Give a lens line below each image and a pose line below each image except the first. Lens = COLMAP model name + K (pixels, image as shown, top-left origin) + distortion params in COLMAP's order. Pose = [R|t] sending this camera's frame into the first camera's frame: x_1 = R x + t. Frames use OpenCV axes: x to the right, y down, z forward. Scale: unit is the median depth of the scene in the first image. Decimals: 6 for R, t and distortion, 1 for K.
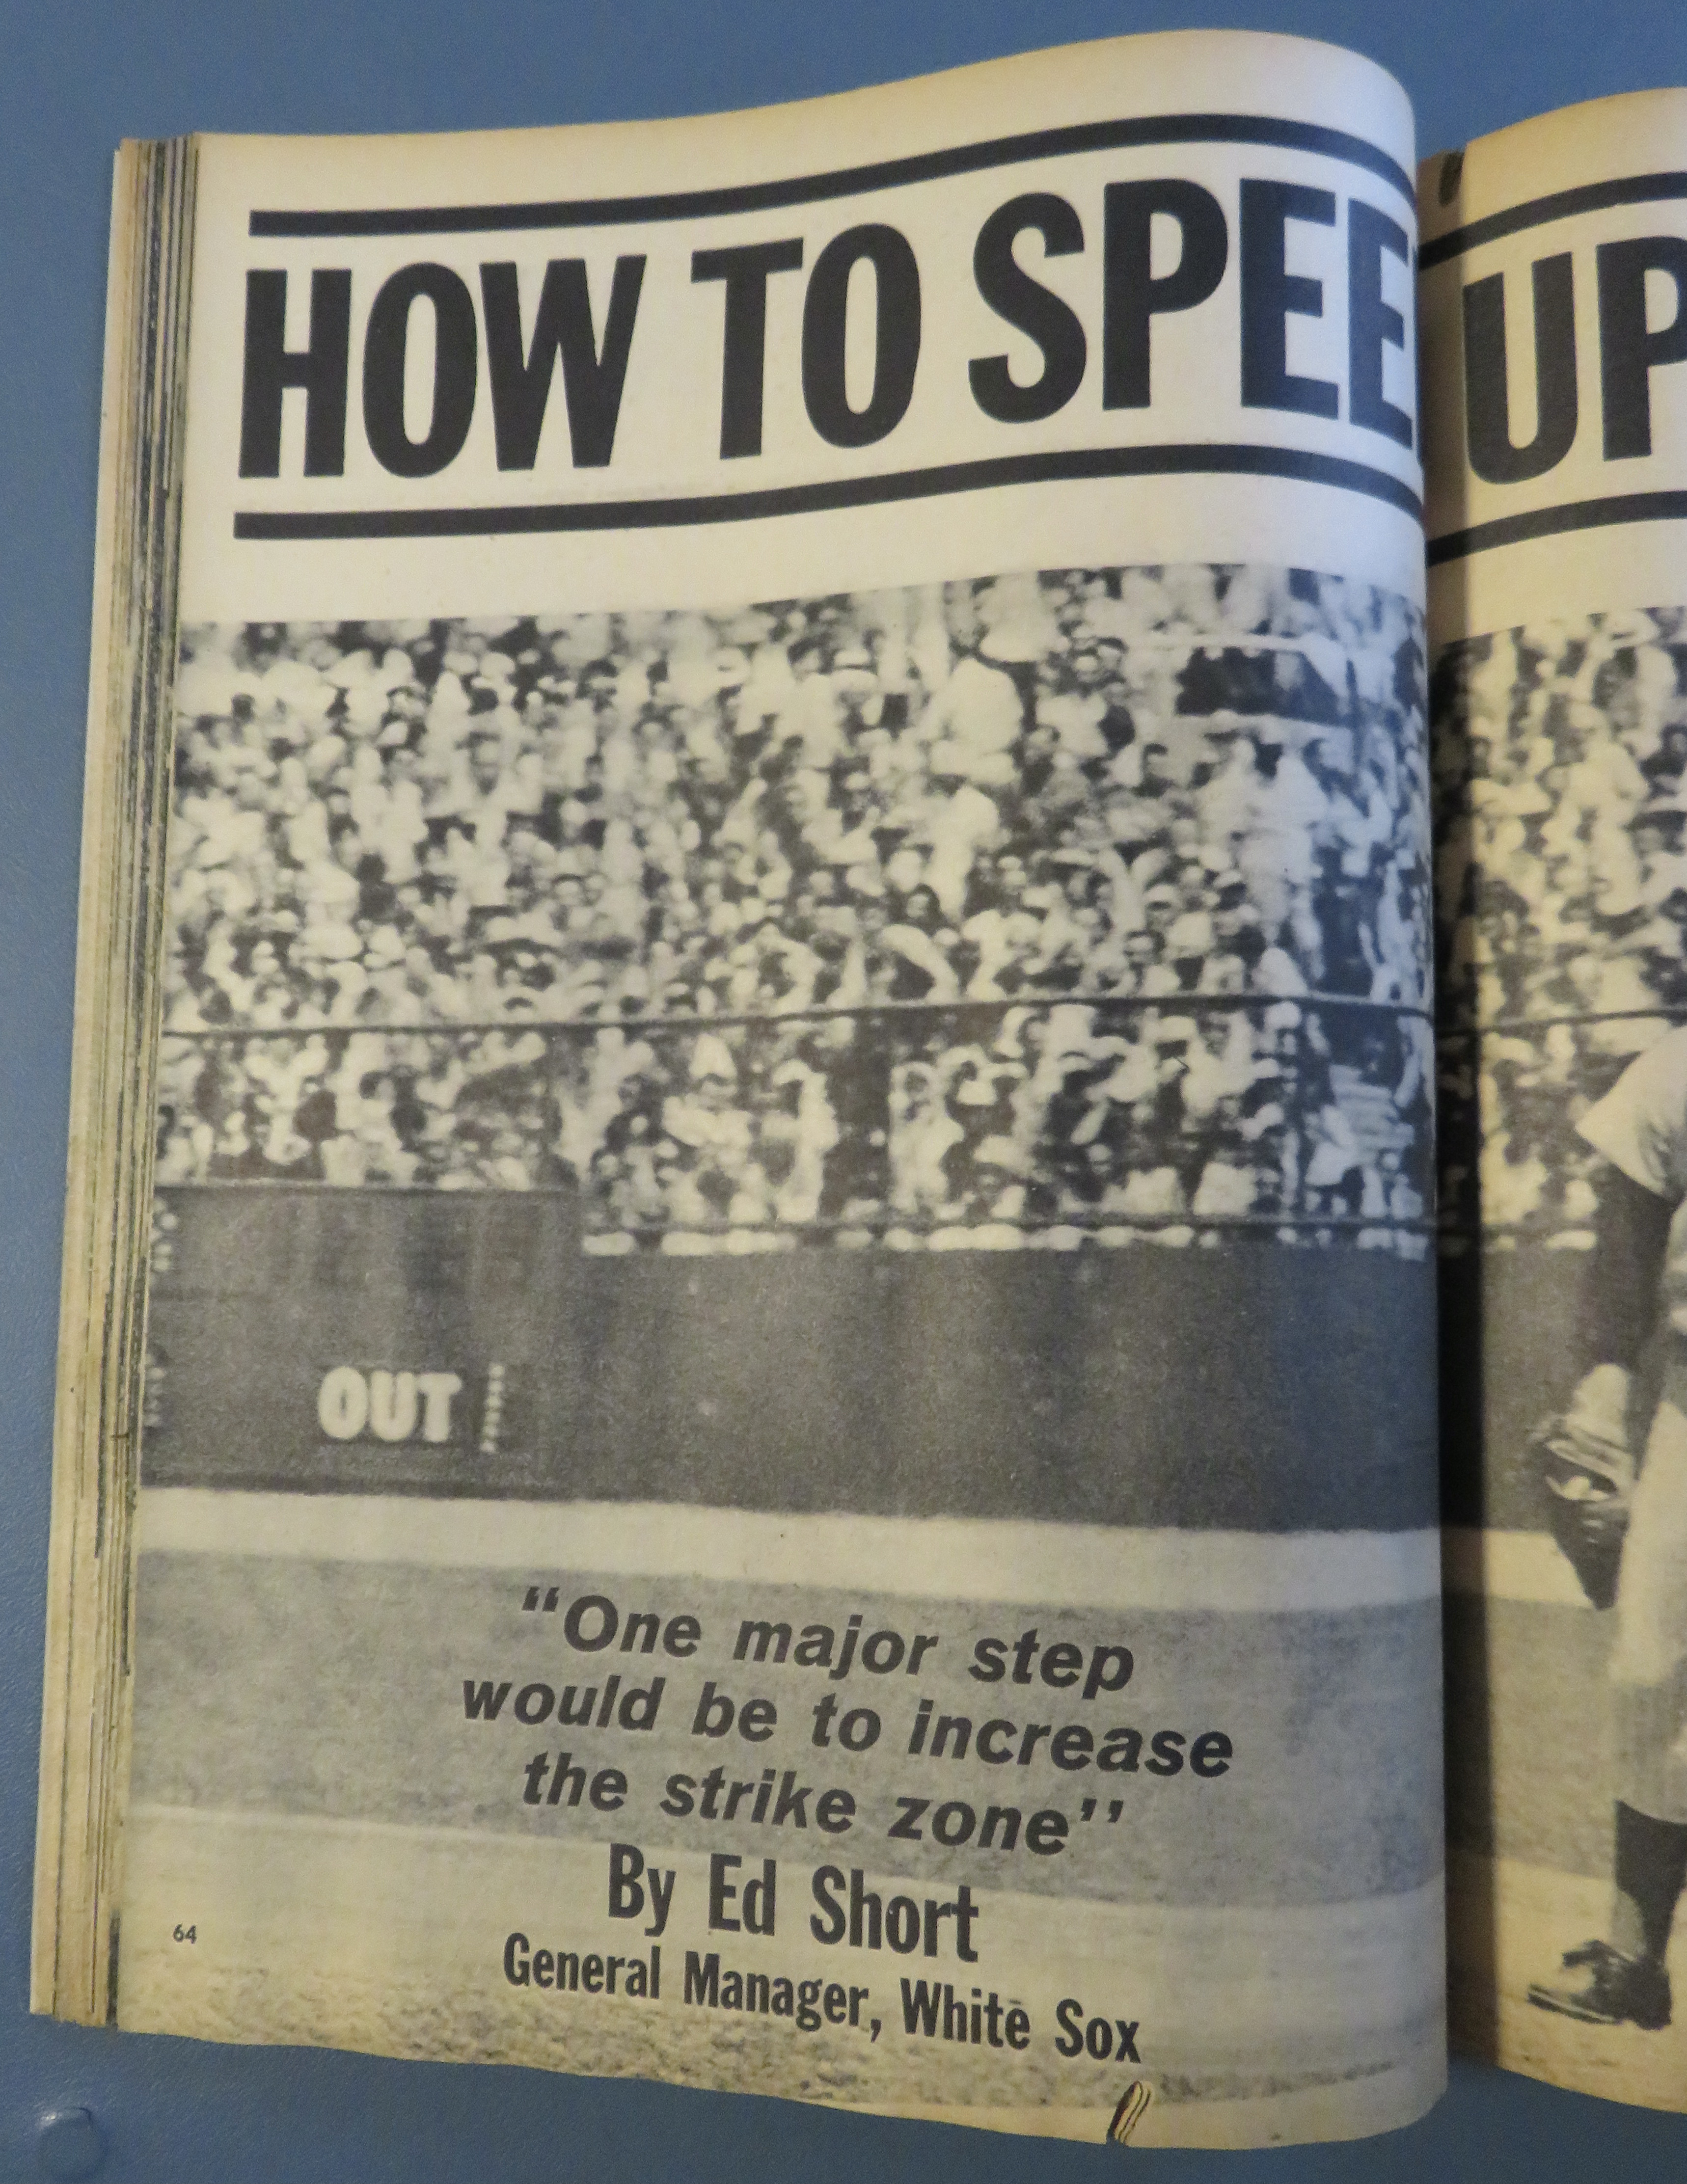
lens RADIAL K [[2026.4, 0, 810.6], [0, 2026.4, 1011.7], [0, 0, 1]] dist [0.005122, 0.000000]
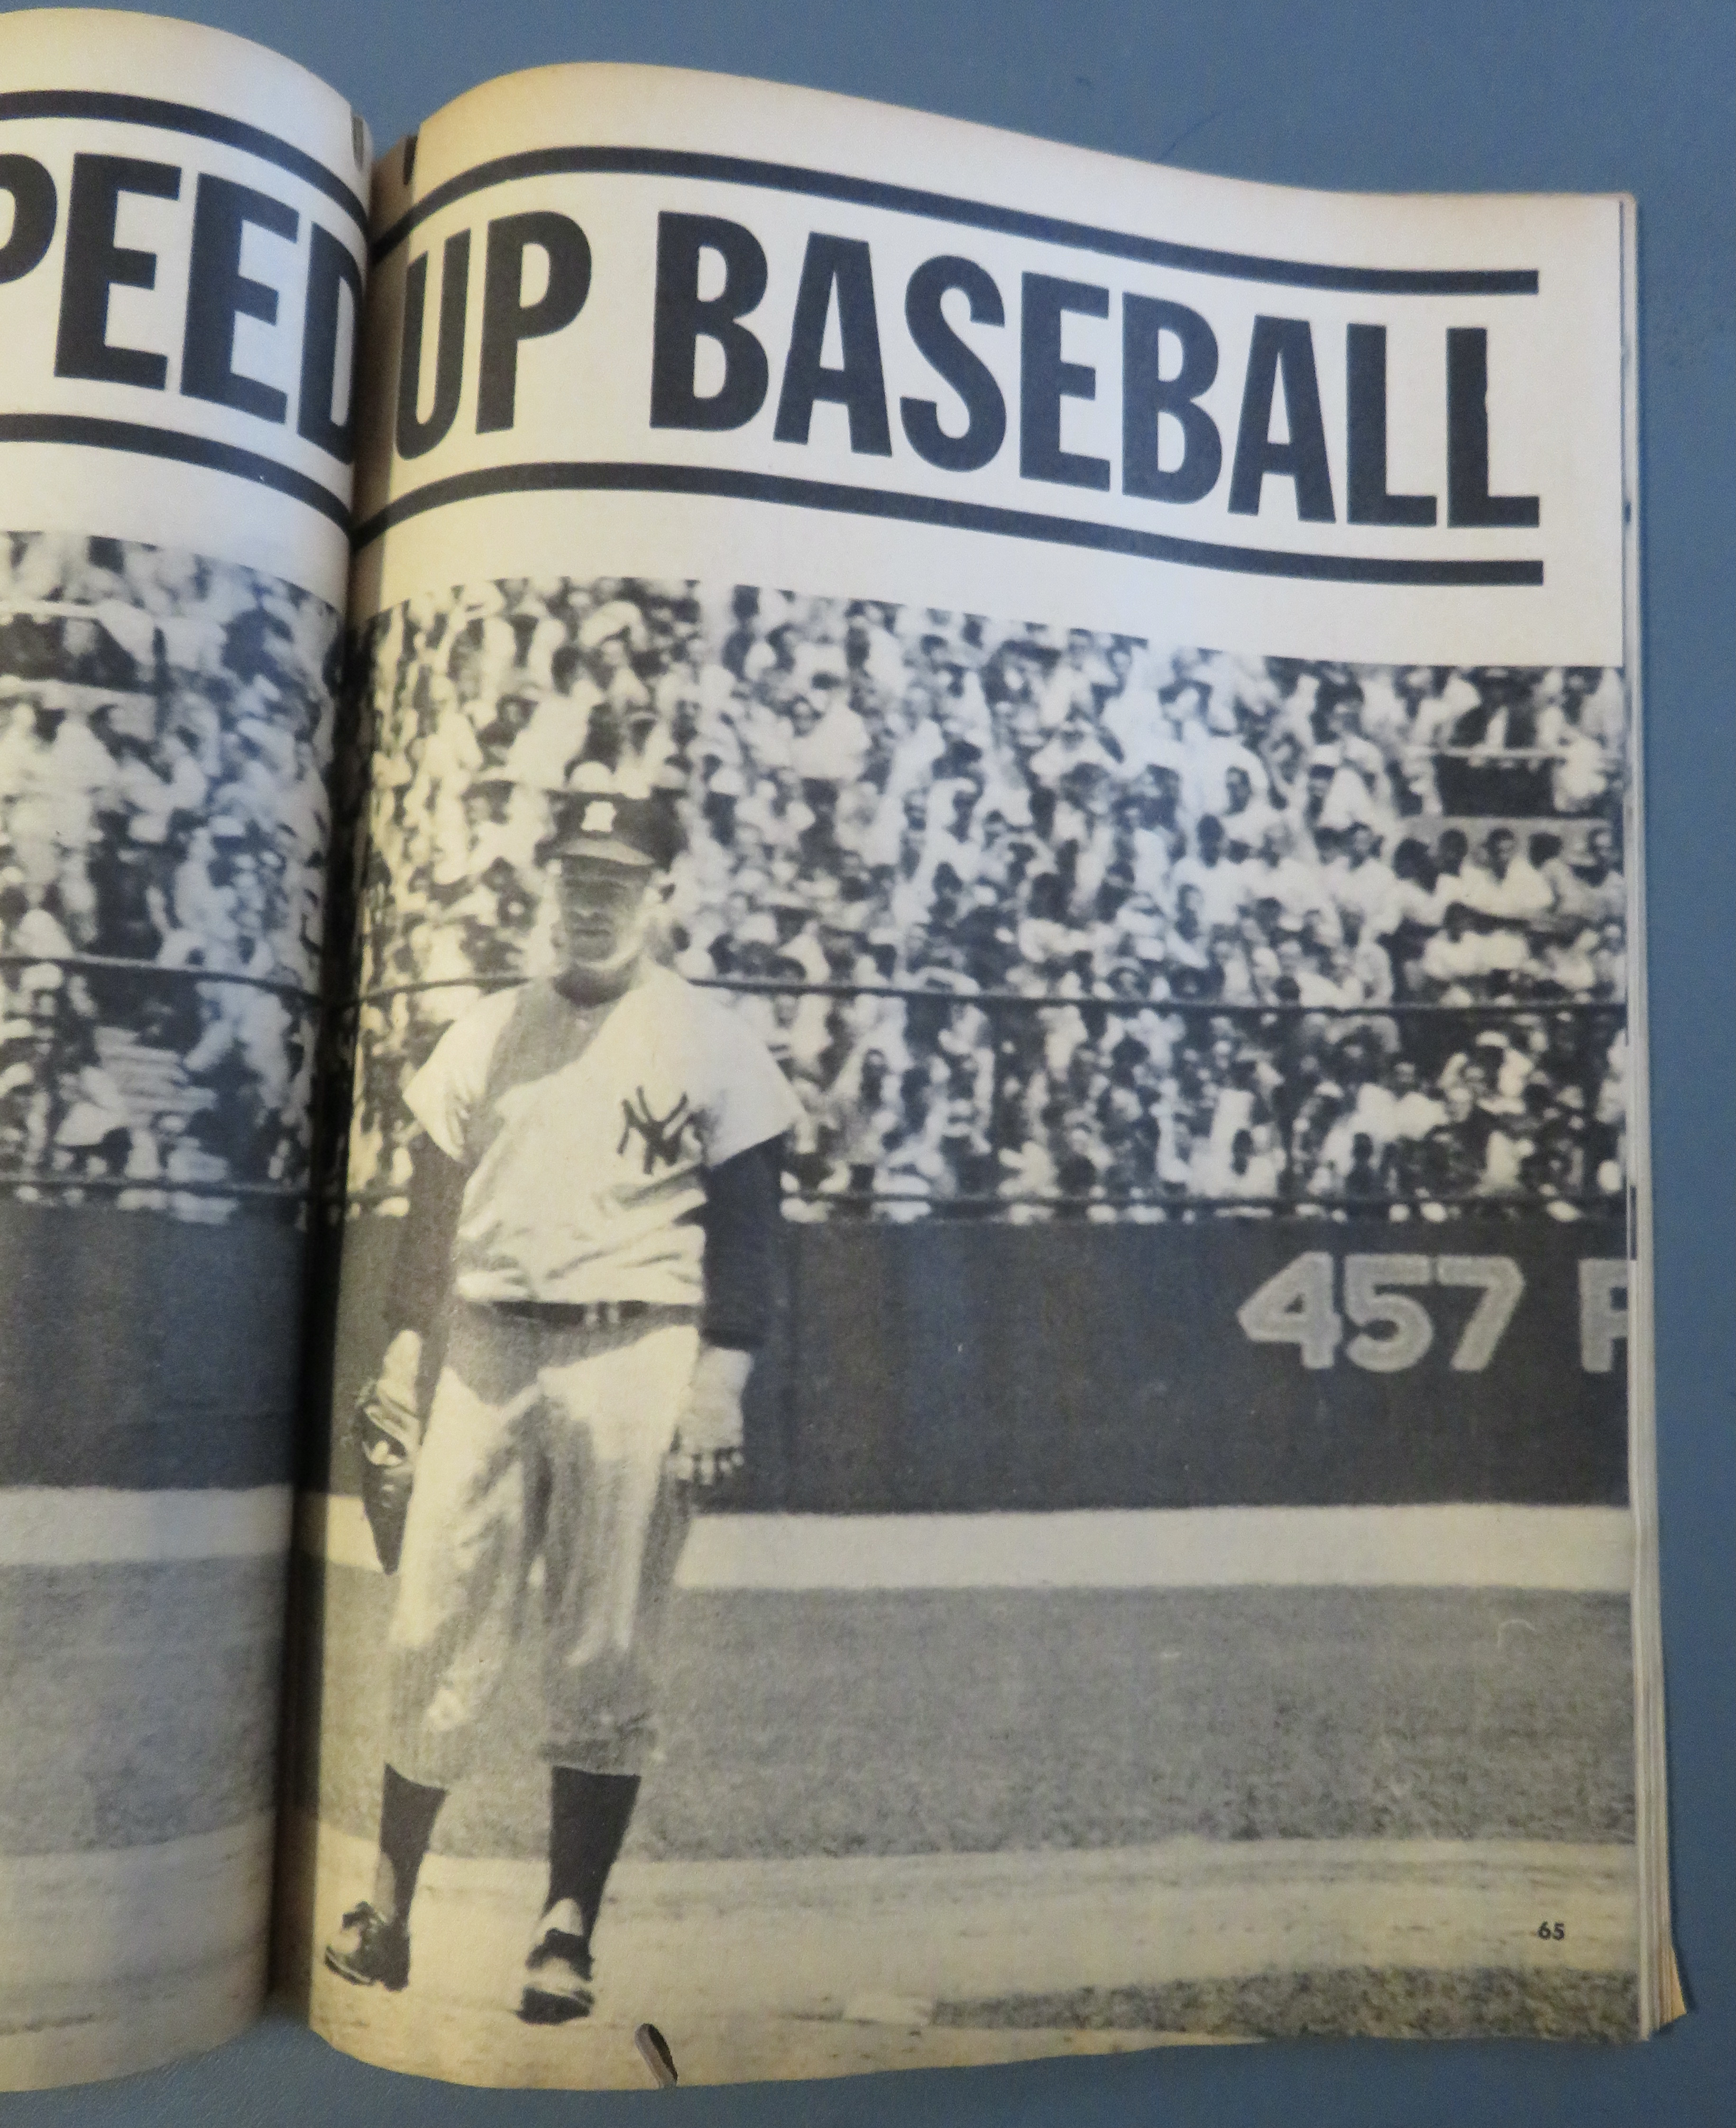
lens RADIAL K [[1909.2, 0, 867.9], [0, 1909.2, 1058.5], [0, 0, 1]] dist [-0.004419, 0.016853]
pose [[0.998877, 0.009368, -0.046453, 0.664730], [-0.009298, 0.999955, 0.001721, 0.035856], [0.046467, -0.001287, 0.998919, 0.067725]]
